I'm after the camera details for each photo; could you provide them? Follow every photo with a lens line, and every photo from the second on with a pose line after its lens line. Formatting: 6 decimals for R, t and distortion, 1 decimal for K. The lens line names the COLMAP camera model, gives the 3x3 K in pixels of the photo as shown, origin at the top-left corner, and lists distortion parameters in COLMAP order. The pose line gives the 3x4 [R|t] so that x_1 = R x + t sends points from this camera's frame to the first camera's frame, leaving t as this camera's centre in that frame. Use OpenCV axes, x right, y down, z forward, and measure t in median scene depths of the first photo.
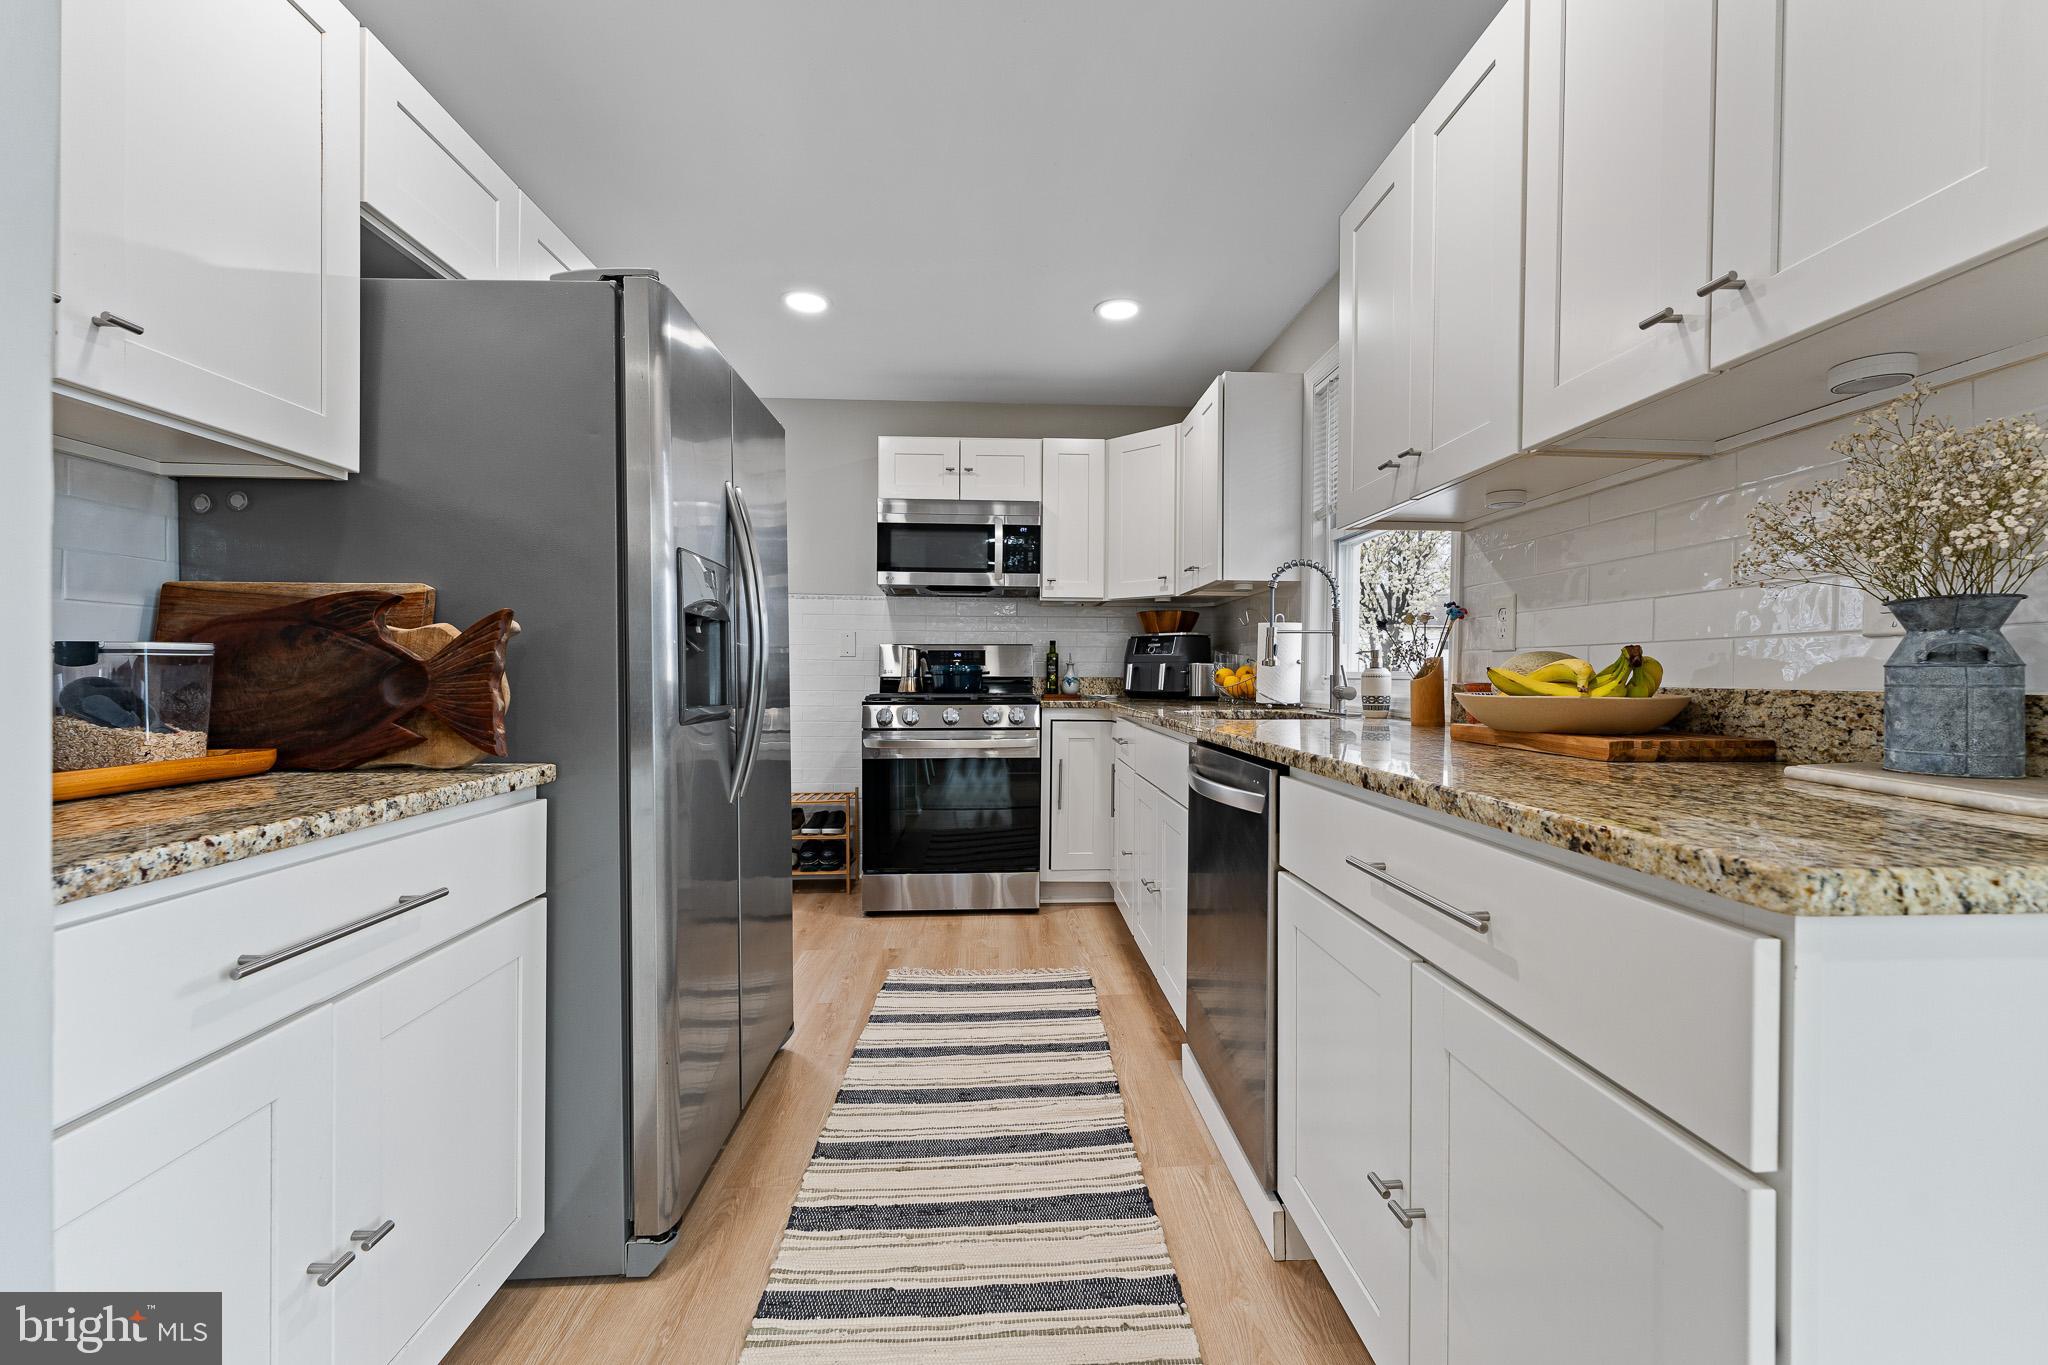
lens RADIAL K [[821.4, 0, 1029.1], [0, 821.4, 683.3], [0, 0, 1]] dist [0.001265, 0.000071]
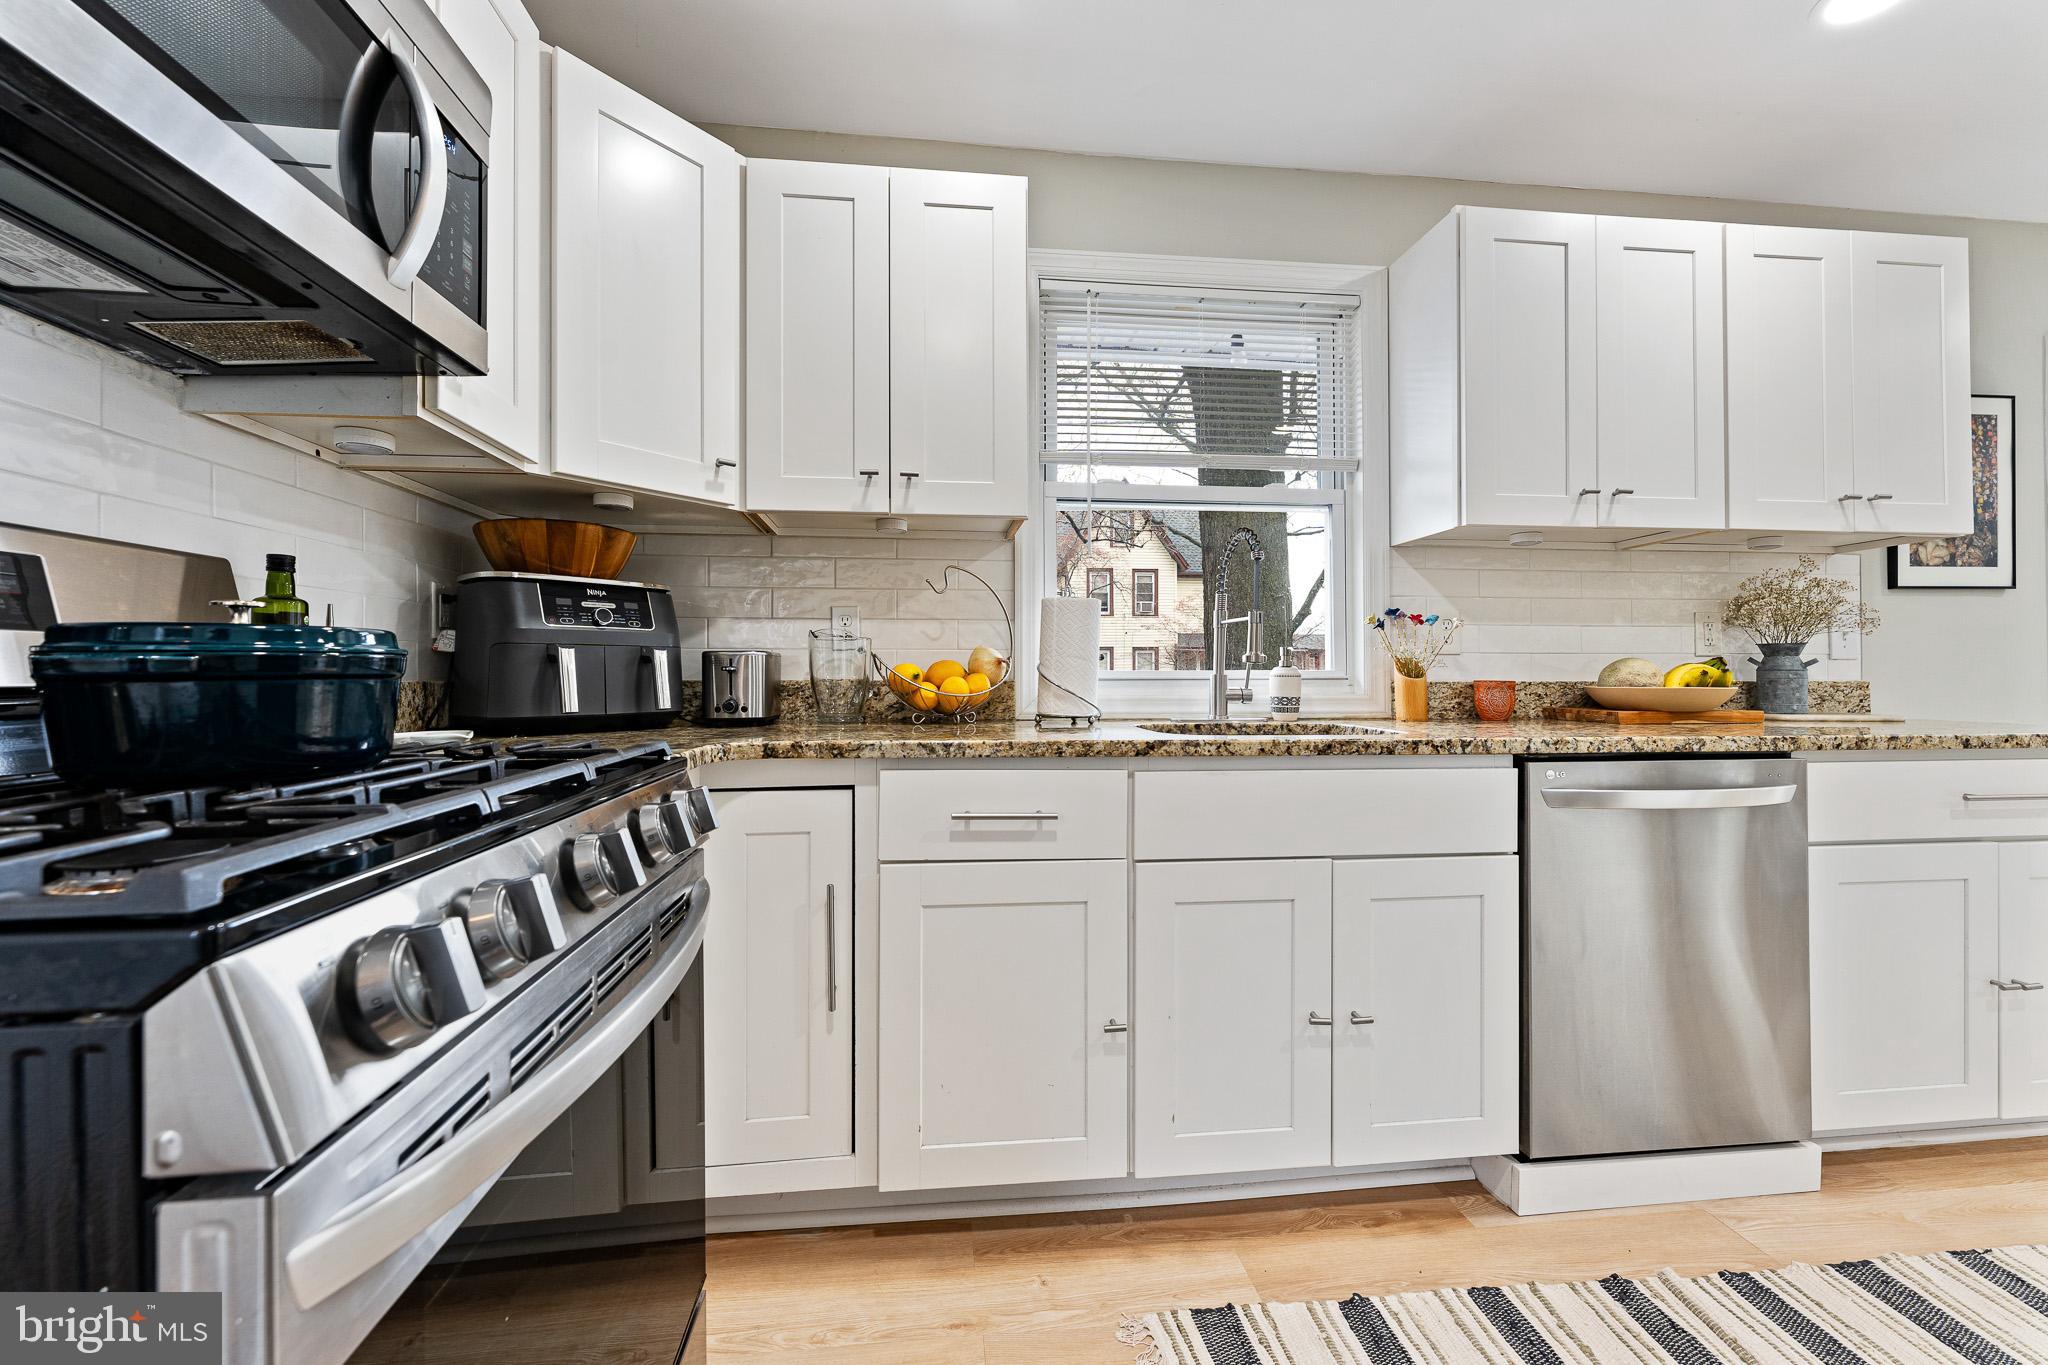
lens RADIAL K [[821.4, 0, 1022.6], [0, 821.4, 674.9], [0, 0, 1]] dist [0.001265, 0.000071]
pose [[-0.063241, -0.005458, 0.997983, -0.416011], [0.010166, 0.999930, 0.006113, -0.016305], [-0.997947, 0.010532, -0.063181, 1.178482]]
